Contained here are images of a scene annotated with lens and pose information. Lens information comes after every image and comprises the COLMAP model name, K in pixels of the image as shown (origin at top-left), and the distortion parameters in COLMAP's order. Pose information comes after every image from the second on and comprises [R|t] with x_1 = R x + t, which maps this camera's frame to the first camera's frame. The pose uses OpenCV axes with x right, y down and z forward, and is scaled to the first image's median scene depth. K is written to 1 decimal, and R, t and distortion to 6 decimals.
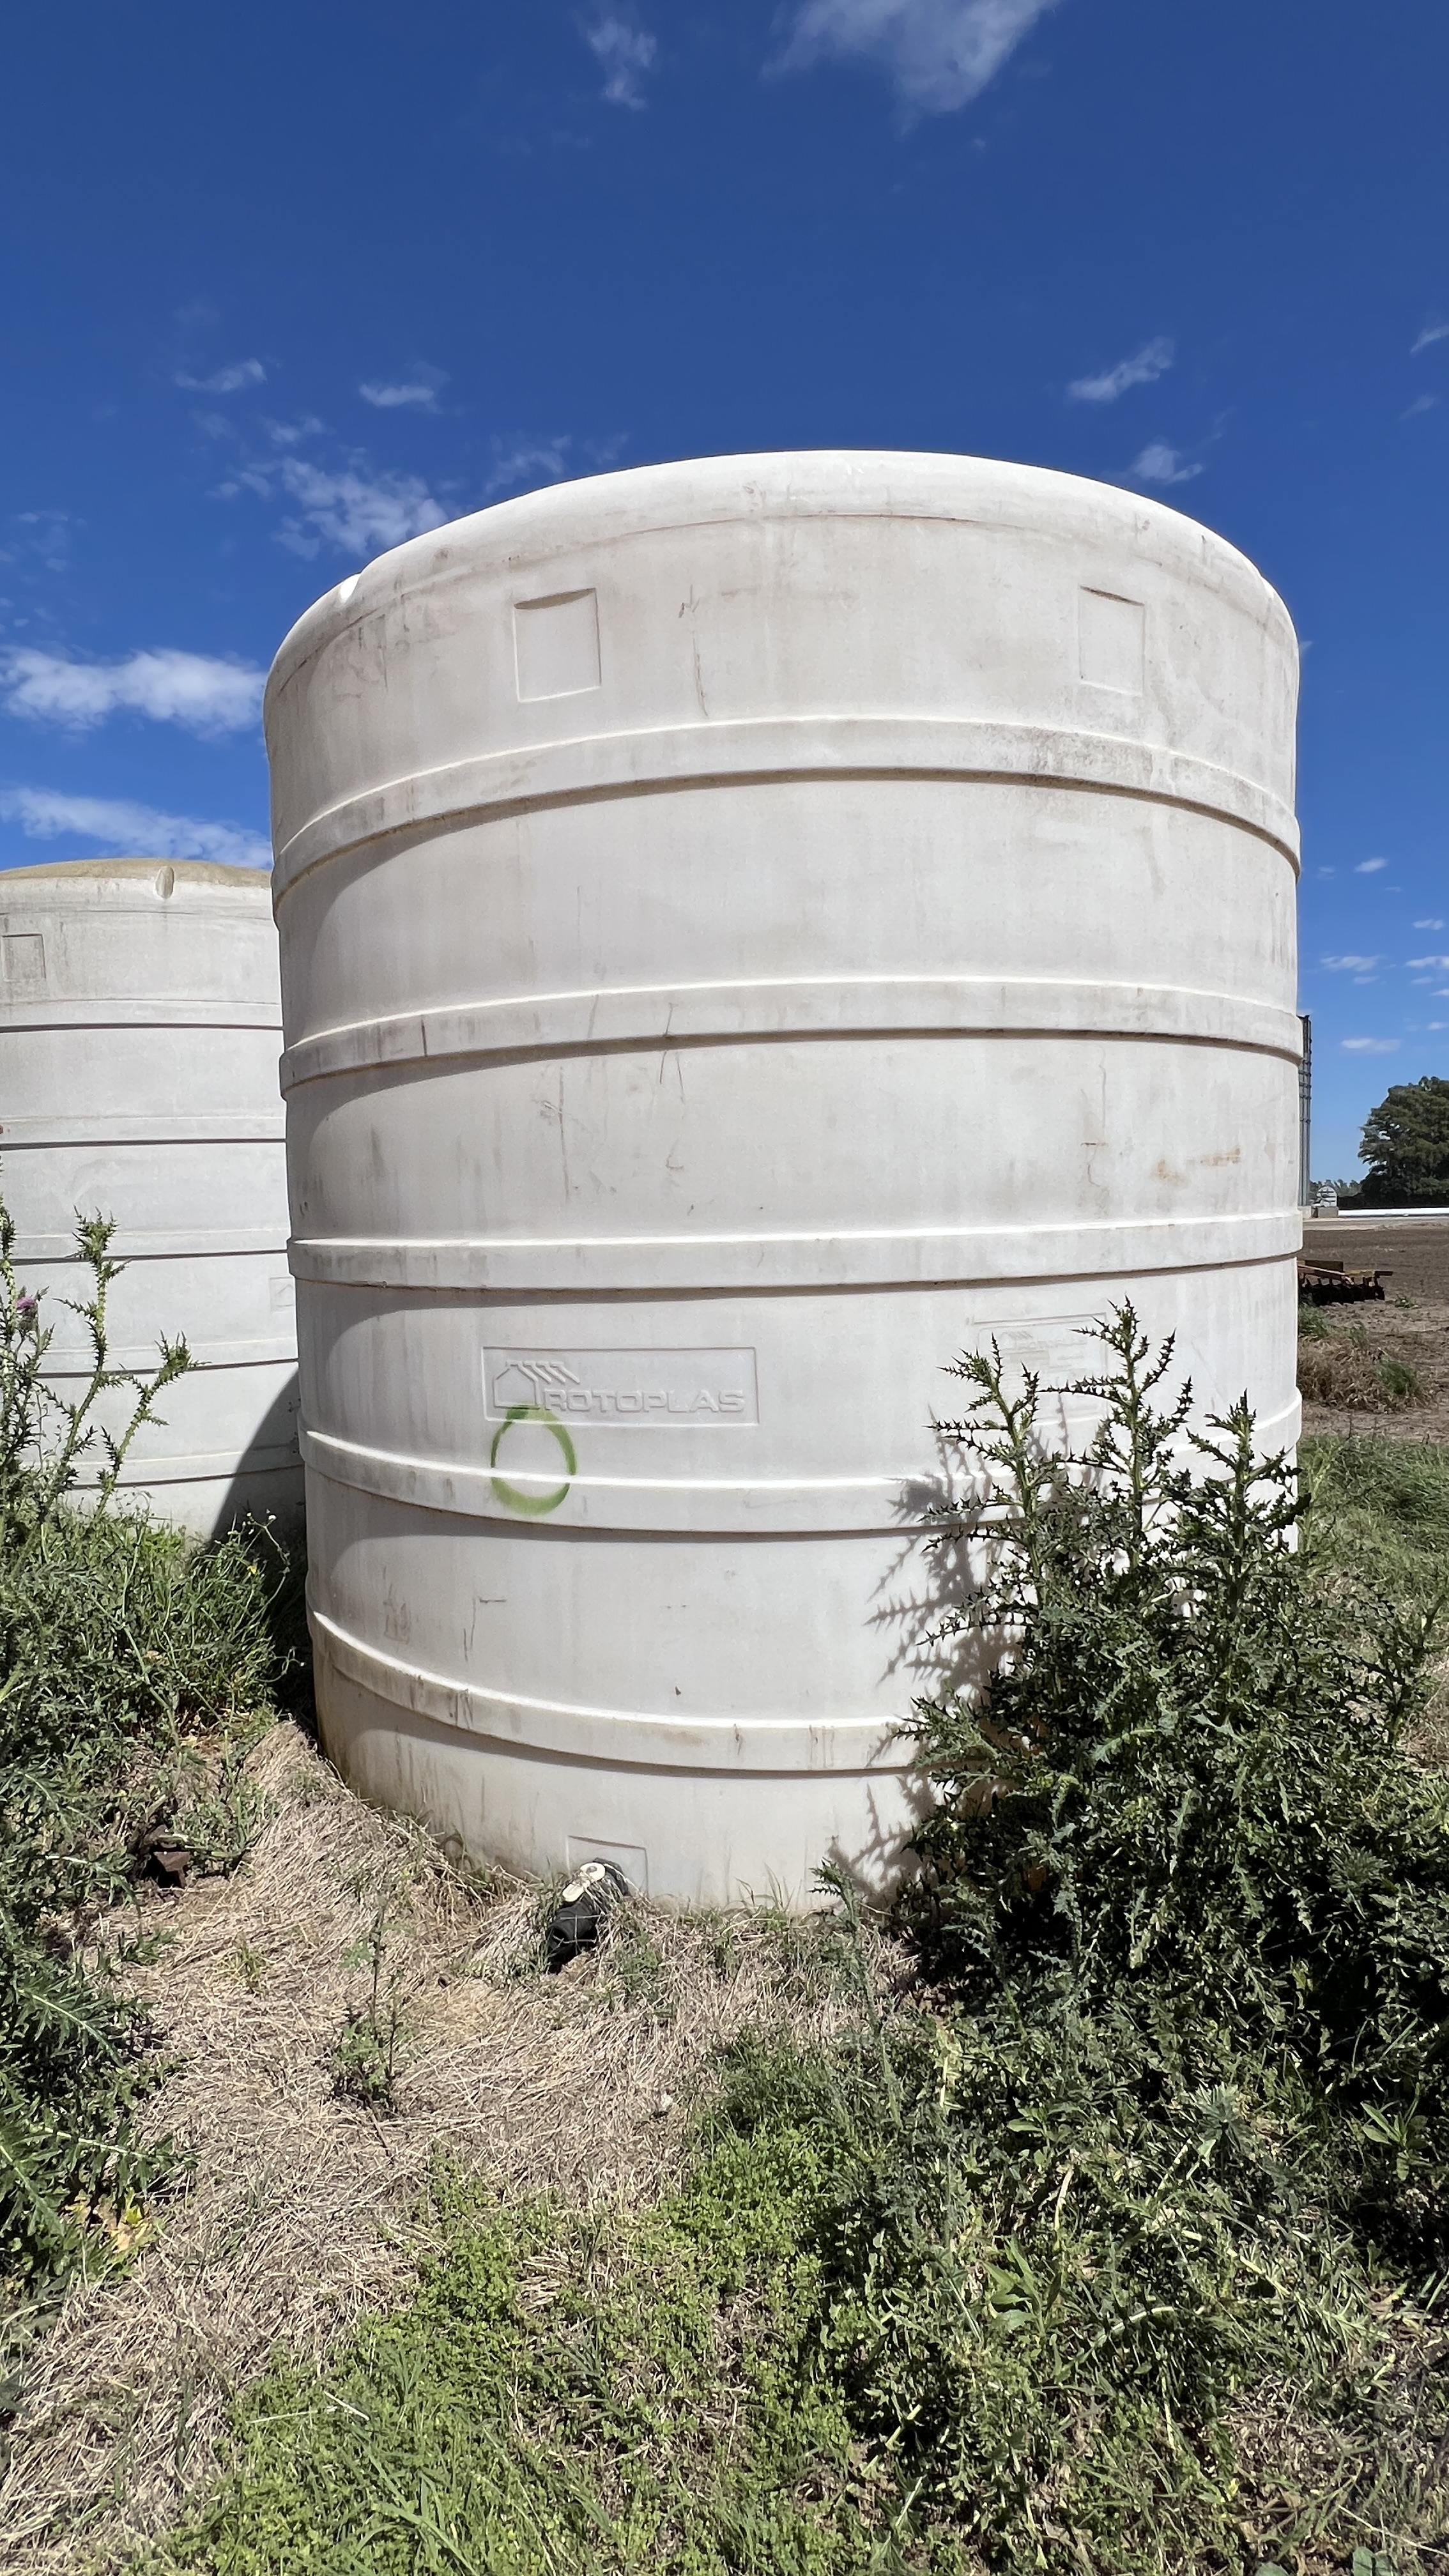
lens RADIAL K [[1263.2, 0, 722.3], [0, 1263.2, 1294.8], [0, 0, 1]] dist [0.000886, -0.000584]
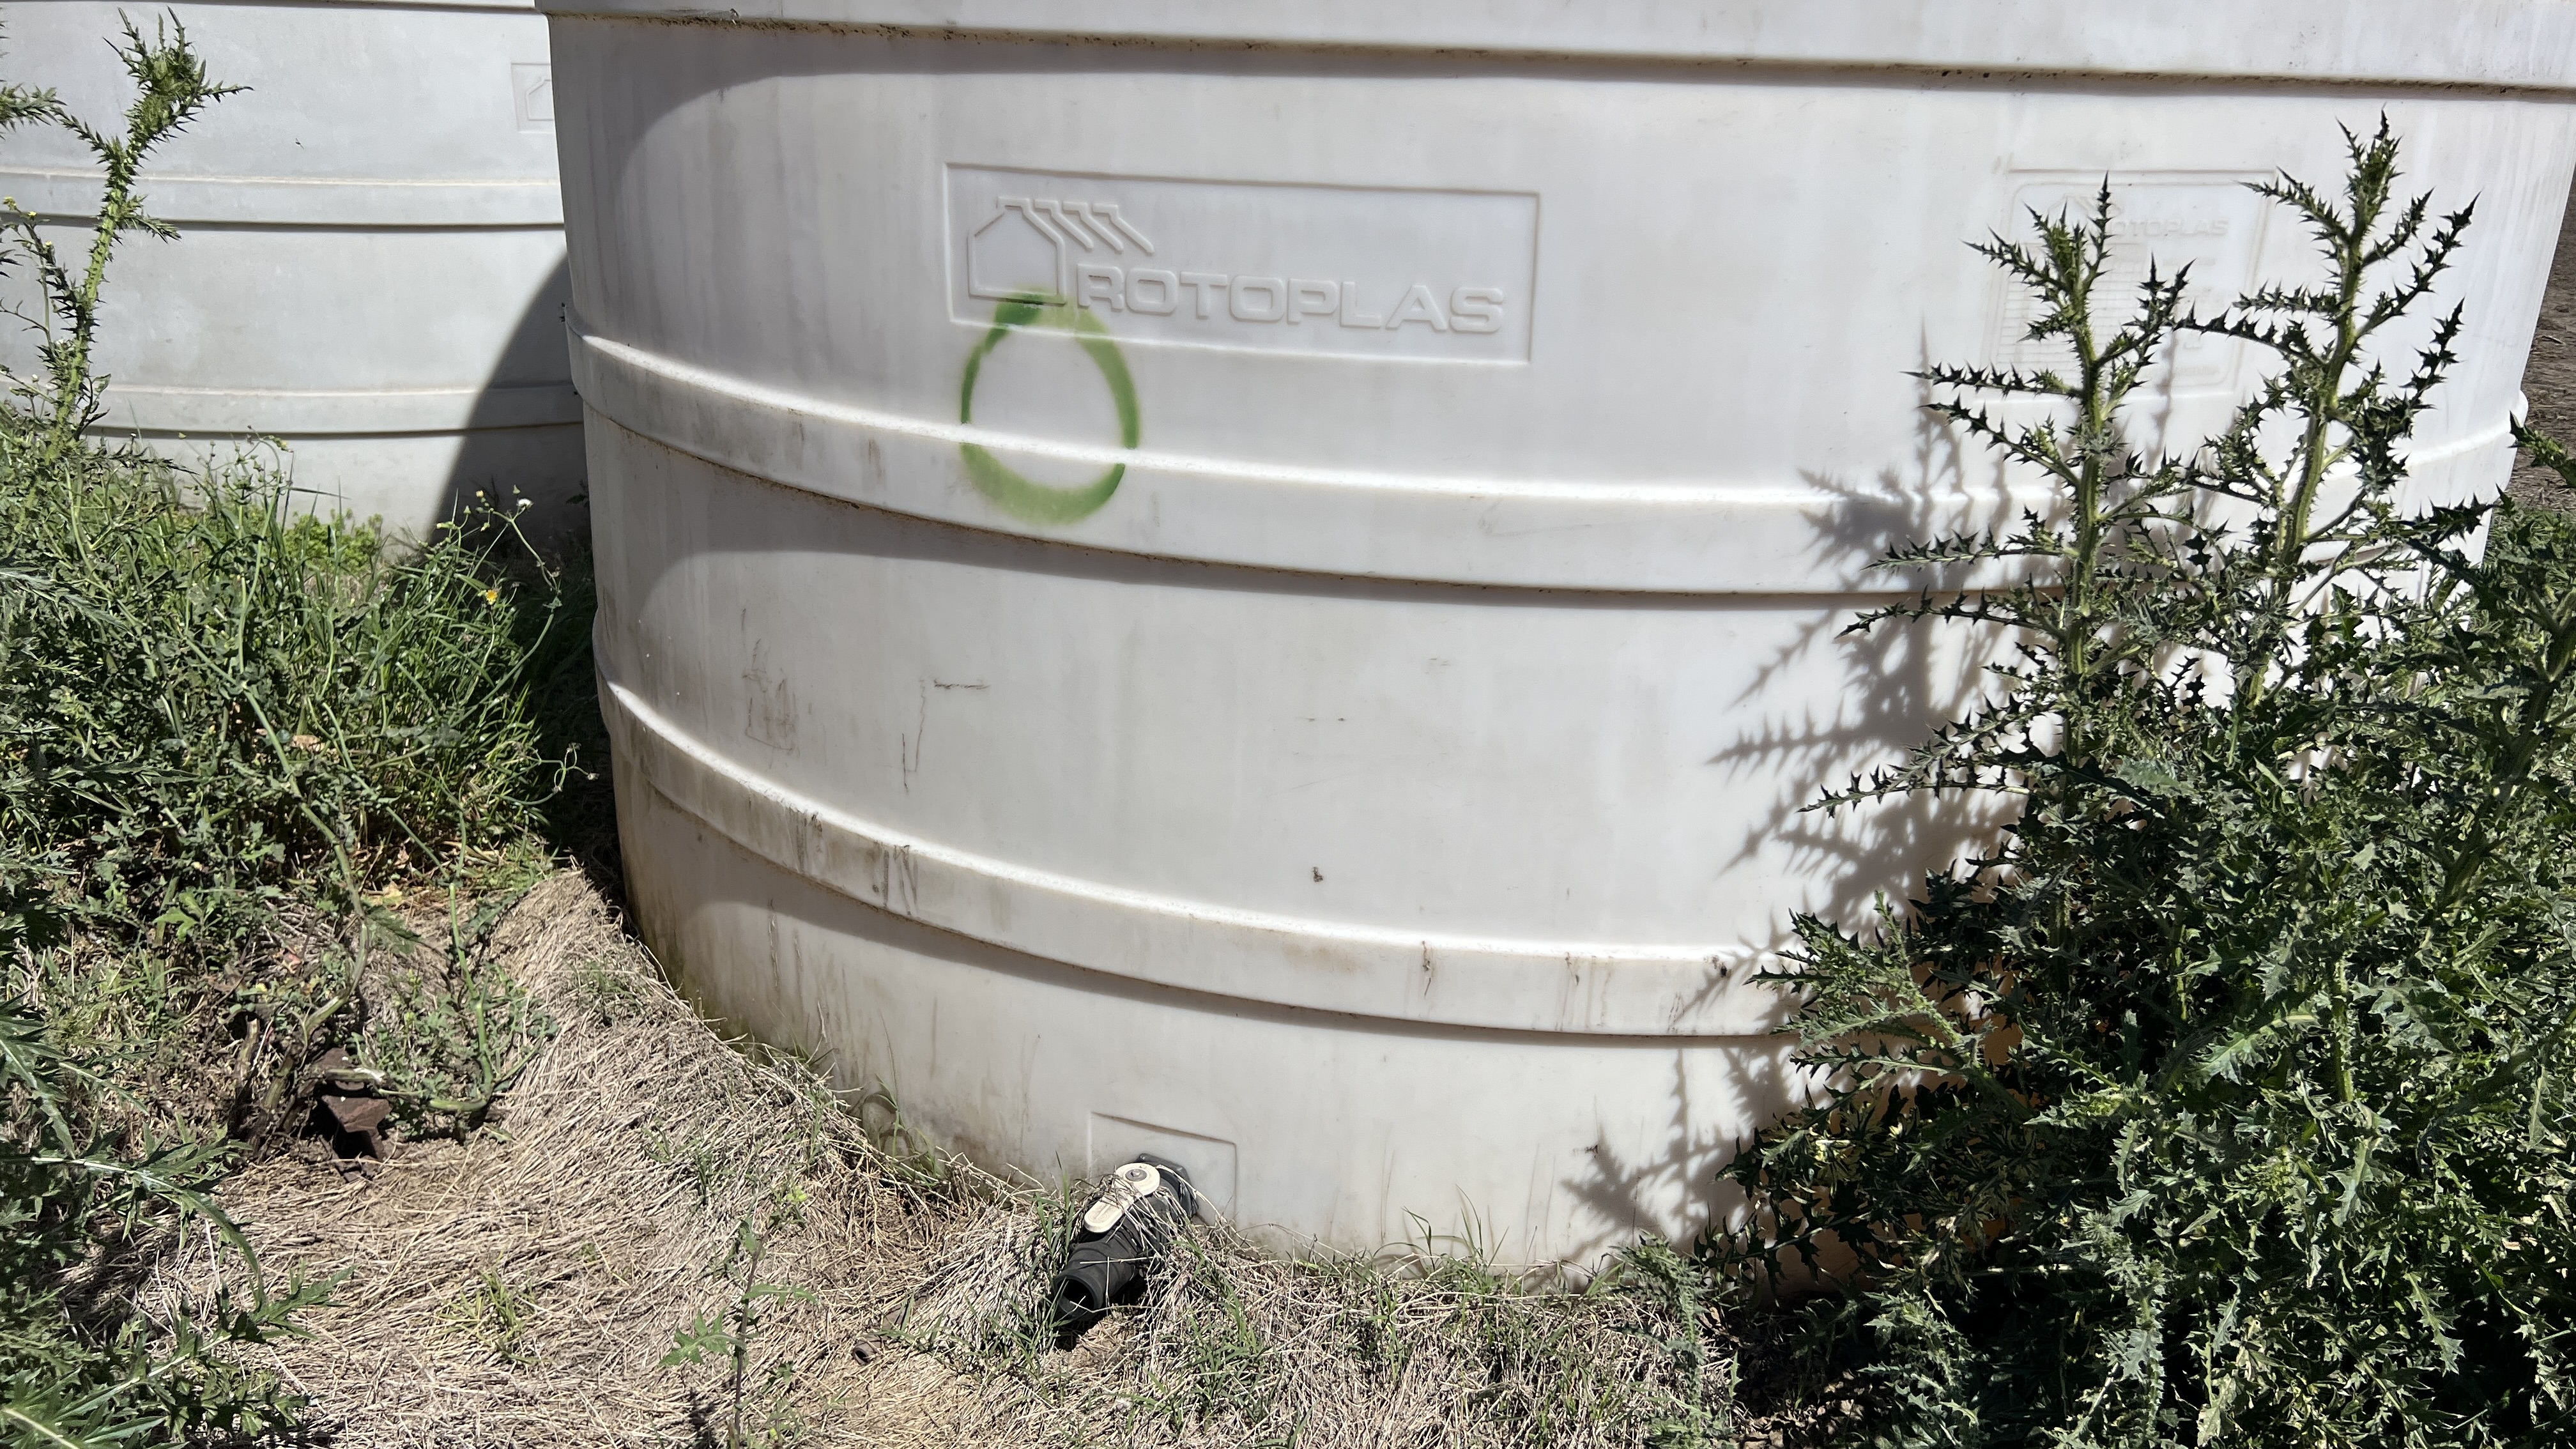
lens RADIAL K [[1899.9, 0, 1288.7], [0, 1899.9, 729.9], [0, 0, 1]] dist [0.058038, -0.066965]
pose [[0.998025, 0.054766, 0.030772, -0.073831], [-0.060858, 0.964357, 0.257510, 0.054409], [-0.015573, -0.258874, 0.965786, 0.255838]]
